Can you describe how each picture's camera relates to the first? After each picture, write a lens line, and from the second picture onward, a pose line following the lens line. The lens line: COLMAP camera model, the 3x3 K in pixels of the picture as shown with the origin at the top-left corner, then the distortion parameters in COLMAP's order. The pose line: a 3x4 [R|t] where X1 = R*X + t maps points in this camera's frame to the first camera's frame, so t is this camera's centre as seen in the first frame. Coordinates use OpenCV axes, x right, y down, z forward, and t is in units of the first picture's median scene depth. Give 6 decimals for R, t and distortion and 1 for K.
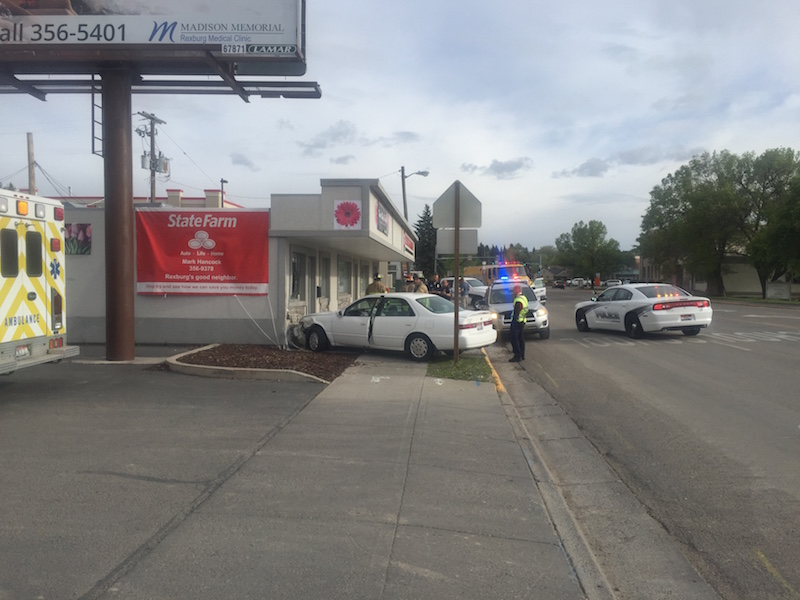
lens RADIAL K [[665.4, 0, 400.0], [0, 665.4, 300.0], [0, 0, 1]] dist [0.032714, -0.018861]
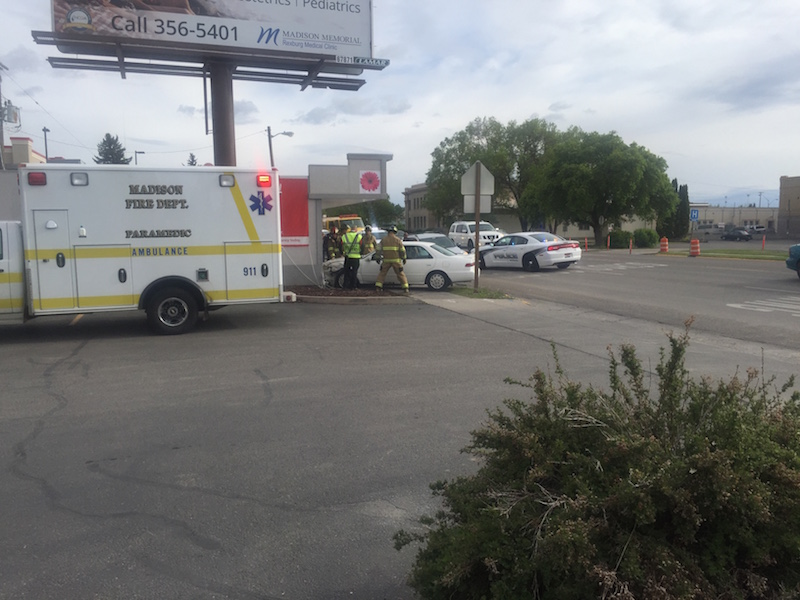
lens RADIAL K [[665.4, 0, 400.0], [0, 665.4, 300.0], [0, 0, 1]] dist [0.032714, -0.018861]
pose [[0.931377, -0.052402, 0.360265, -0.498053], [0.026287, 0.996684, 0.077013, 0.002215], [-0.363106, -0.062257, 0.929666, -0.235903]]
